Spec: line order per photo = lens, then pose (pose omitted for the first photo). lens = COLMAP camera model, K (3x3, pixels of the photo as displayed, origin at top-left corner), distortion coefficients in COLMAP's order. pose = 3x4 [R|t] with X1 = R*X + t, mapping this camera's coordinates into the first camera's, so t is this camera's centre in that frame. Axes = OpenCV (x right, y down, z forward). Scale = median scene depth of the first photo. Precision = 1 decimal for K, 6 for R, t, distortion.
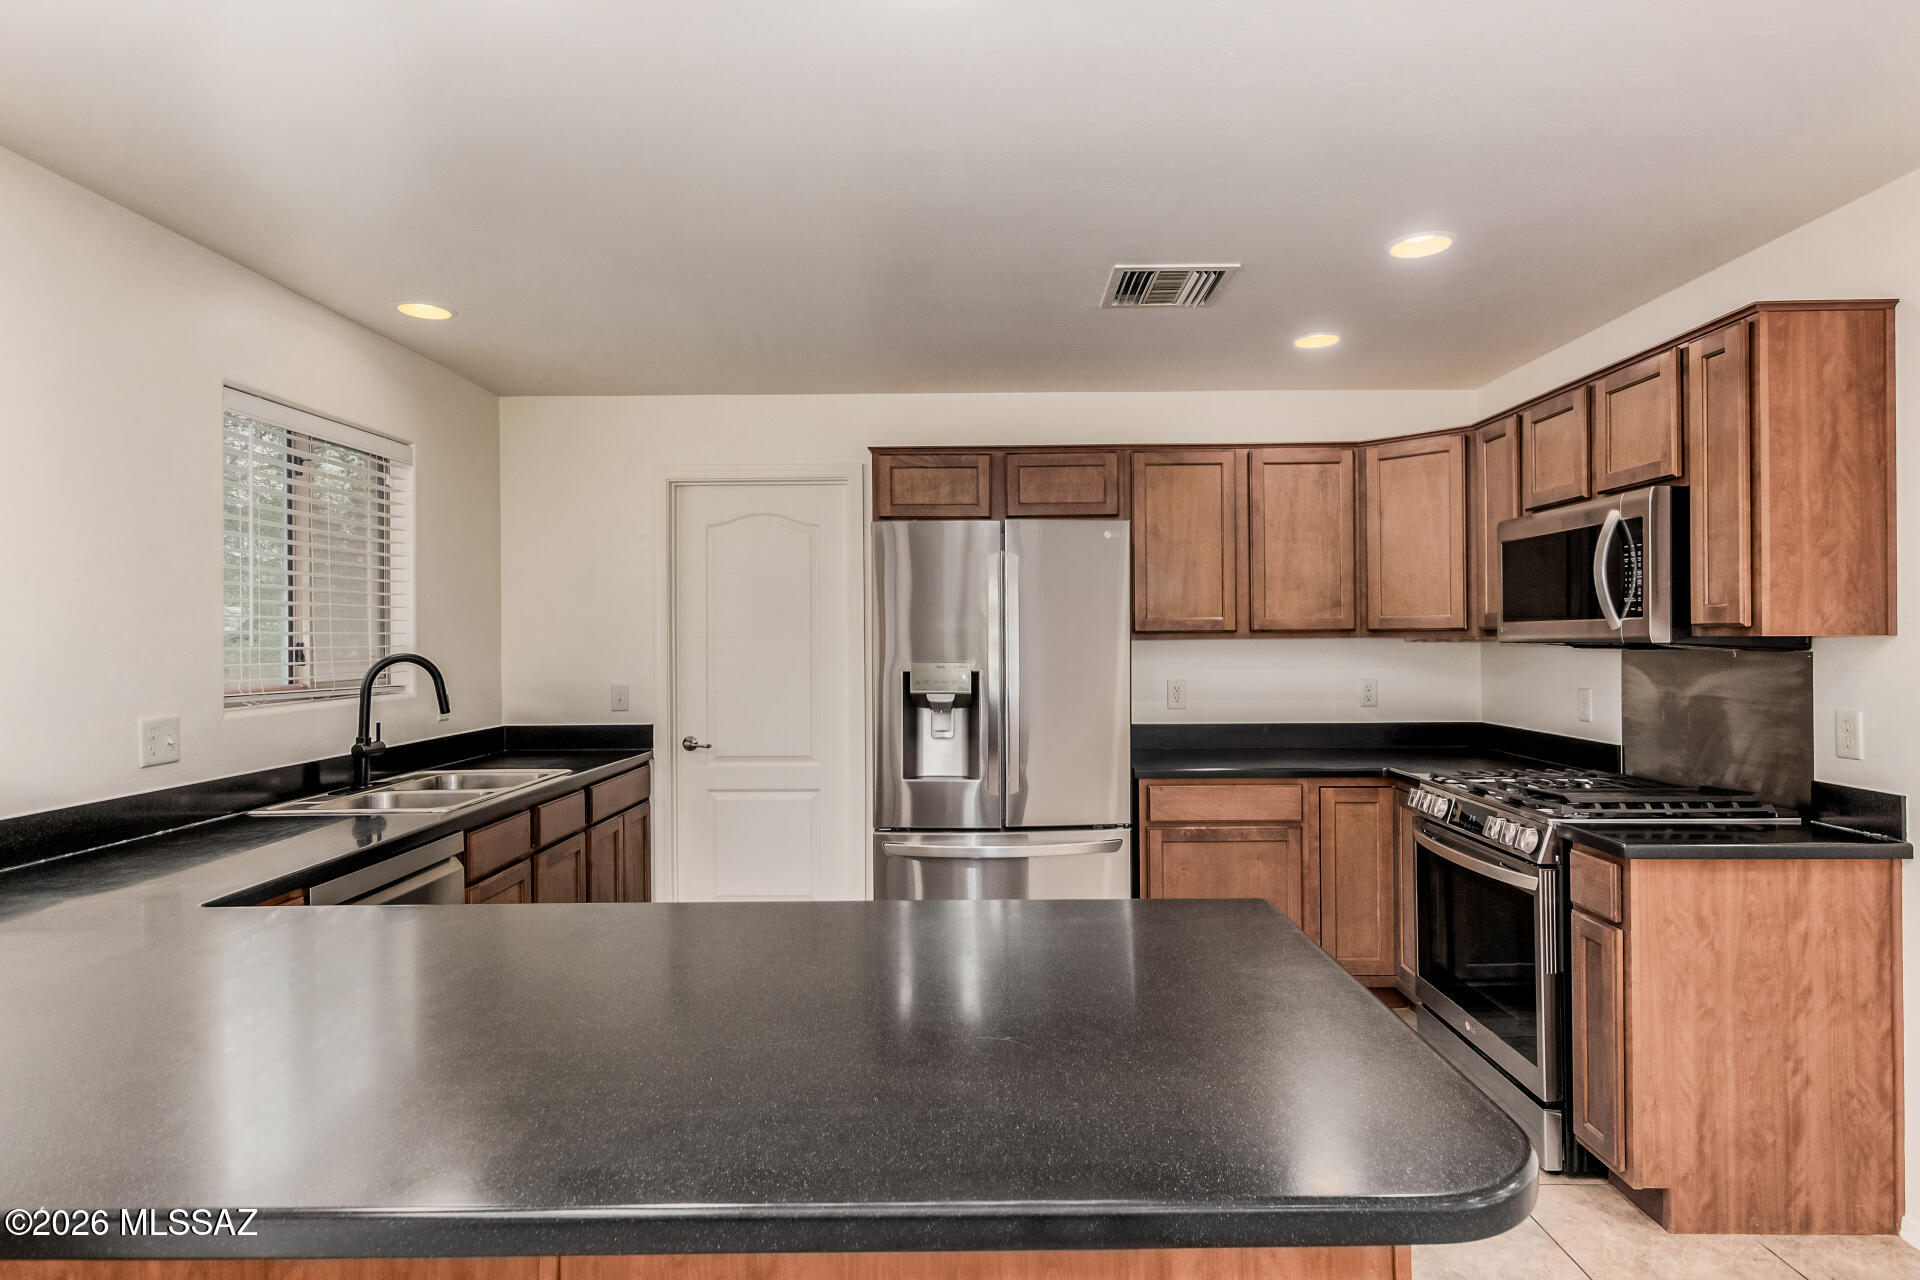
lens RADIAL K [[1011.2, 0, 969.8], [0, 1011.2, 636.0], [0, 0, 1]] dist [0.004886, 0.000165]
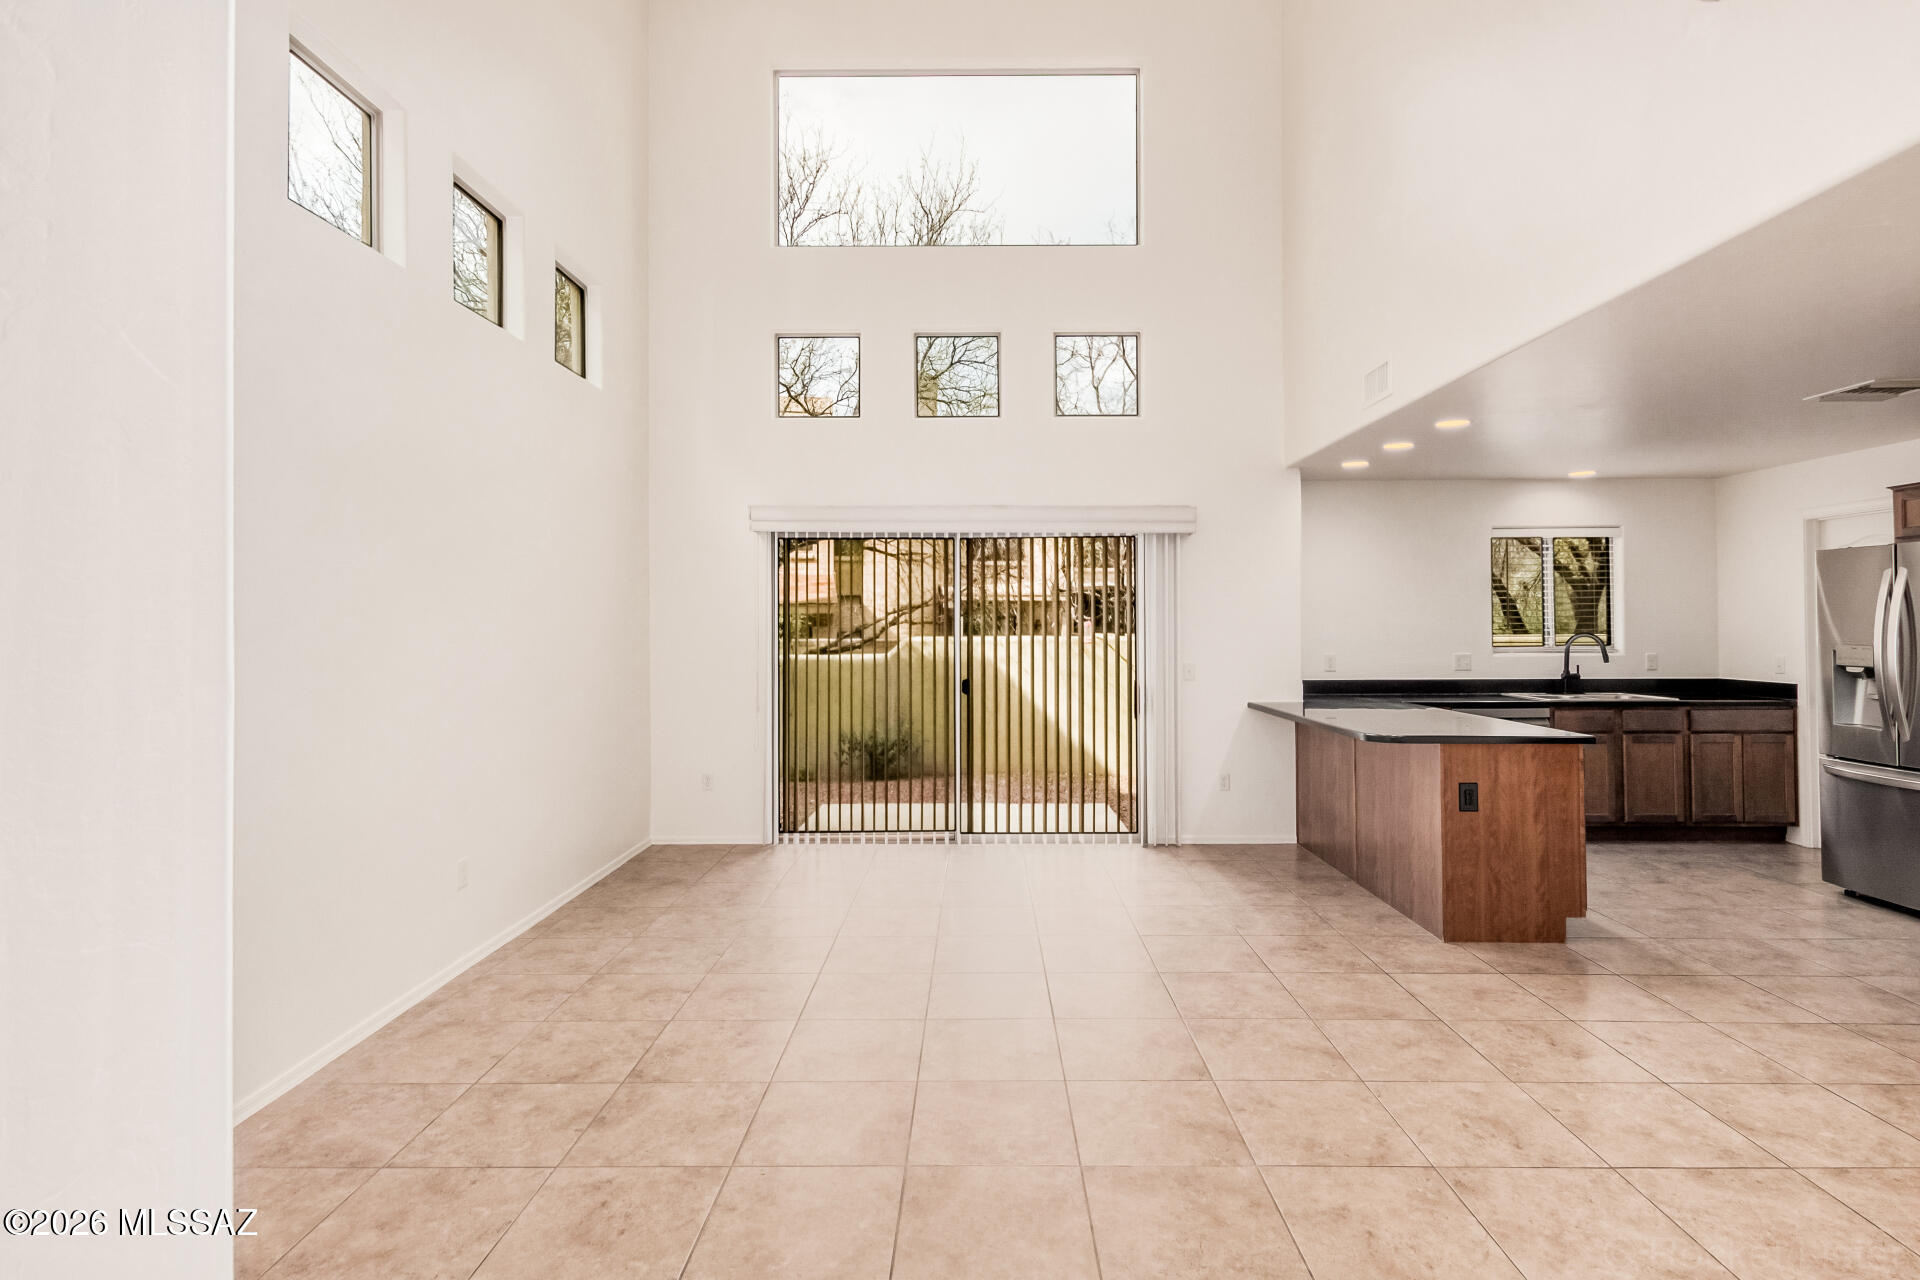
lens RADIAL K [[957.8, 0, 964.5], [0, 957.8, 610.6], [0, 0, 1]] dist [0.011440, -0.000910]
pose [[-0.005023, -0.007541, -0.999959, 1.742491], [0.006455, 0.999950, -0.007574, -0.026974], [0.999967, -0.006493, -0.004974, -0.344075]]
